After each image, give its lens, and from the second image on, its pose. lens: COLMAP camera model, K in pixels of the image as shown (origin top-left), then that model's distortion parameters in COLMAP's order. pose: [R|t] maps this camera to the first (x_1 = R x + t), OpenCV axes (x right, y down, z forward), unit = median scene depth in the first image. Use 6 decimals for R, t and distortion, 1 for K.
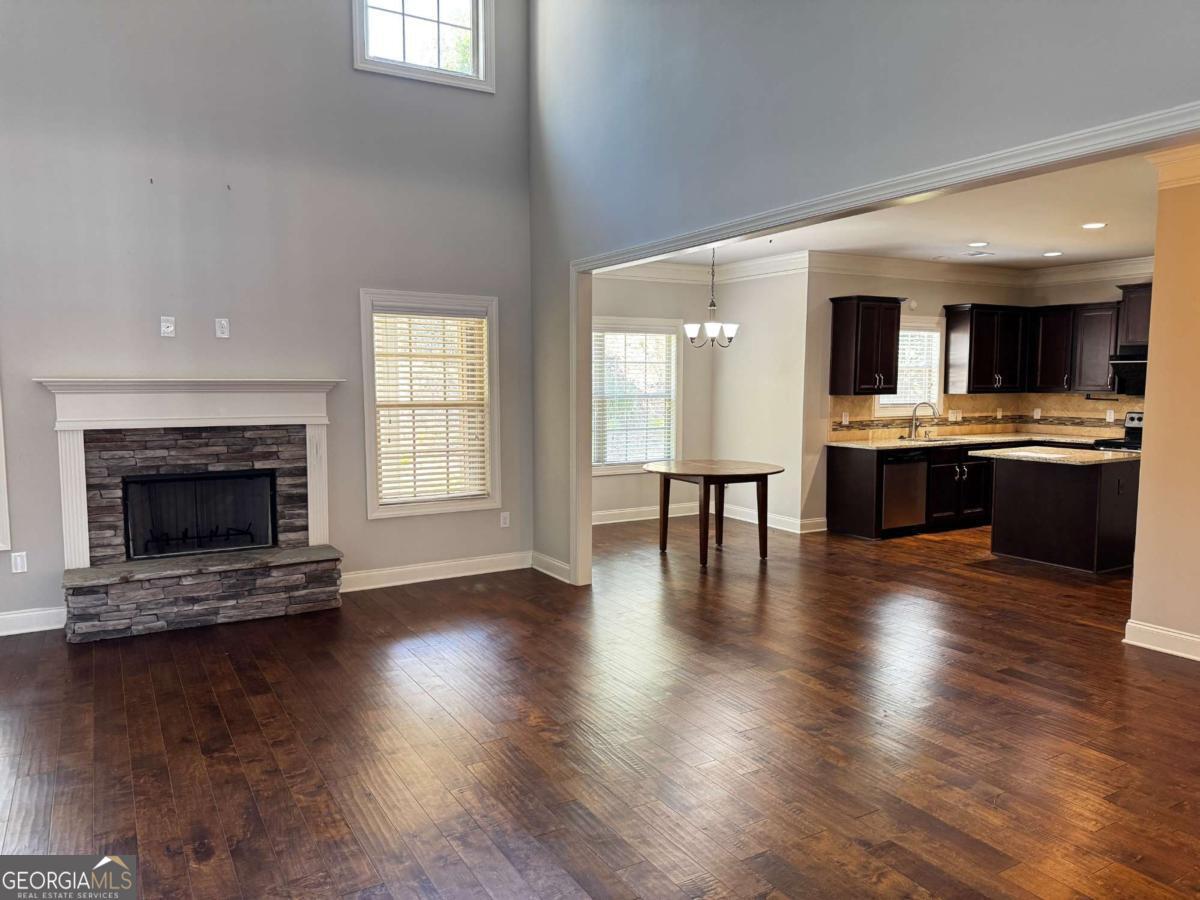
lens RADIAL K [[840.4, 0, 584.1], [0, 840.4, 455.3], [0, 0, 1]] dist [0.069321, -0.081562]
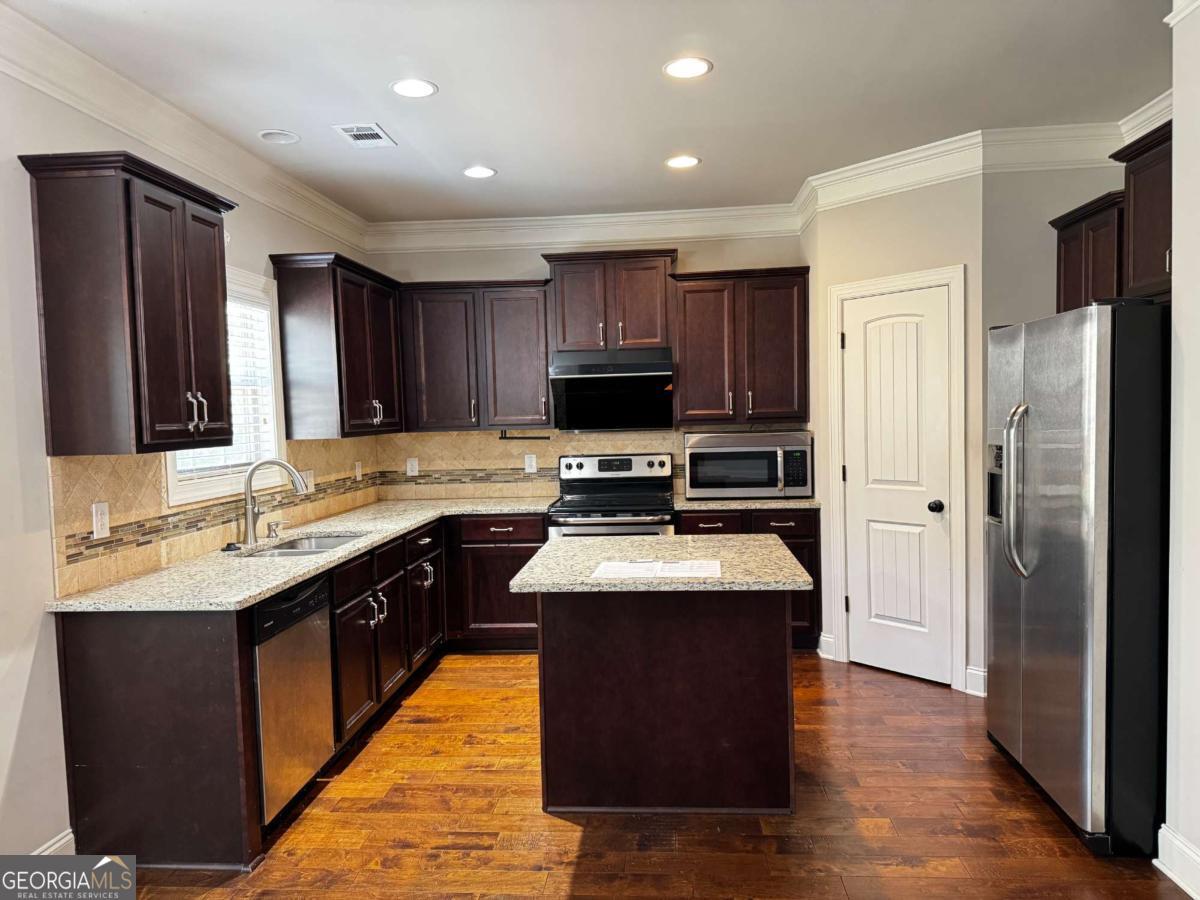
lens RADIAL K [[840.4, 0, 598.6], [0, 840.4, 451.3], [0, 0, 1]] dist [0.069321, -0.081562]
pose [[0.558047, -0.052523, 0.828145, 0.189848], [0.099704, 0.995009, -0.004079, -0.070306], [-0.823798, 0.084845, 0.560499, 0.888547]]
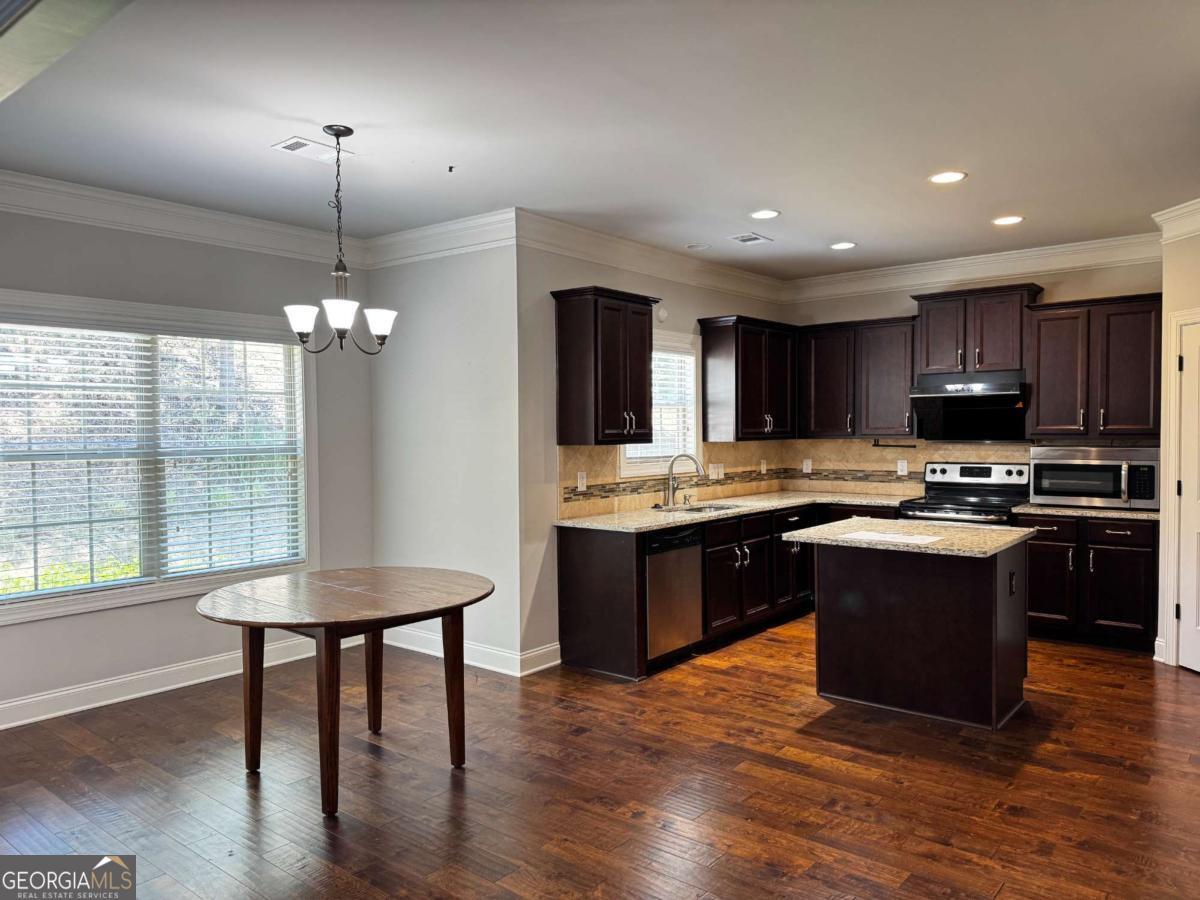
lens RADIAL K [[840.4, 0, 598.4], [0, 840.4, 453.9], [0, 0, 1]] dist [0.069321, -0.081562]
pose [[0.931662, -0.017382, 0.362909, 0.128416], [0.039440, 0.997791, -0.053462, -0.041987], [-0.361178, 0.064122, 0.930289, 0.567264]]
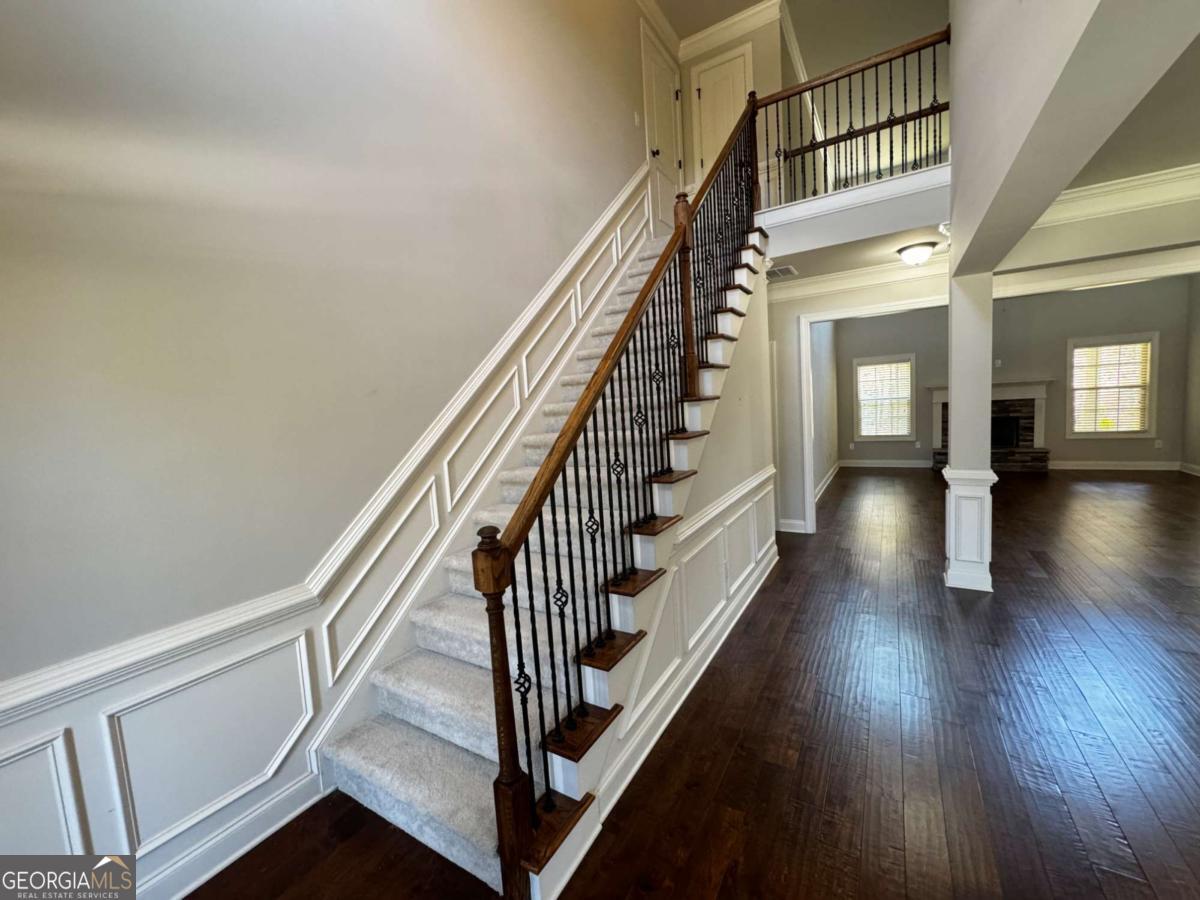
lens RADIAL K [[483.7, 0, 599.2], [0, 483.7, 450.9], [0, 0, 1]] dist [-0.002687, -0.000177]
pose [[0.495694, 0.049523, -0.867084, 0.263113], [-0.022608, 0.998770, 0.044119, 0.081077], [0.868203, -0.002267, 0.496204, -0.785319]]
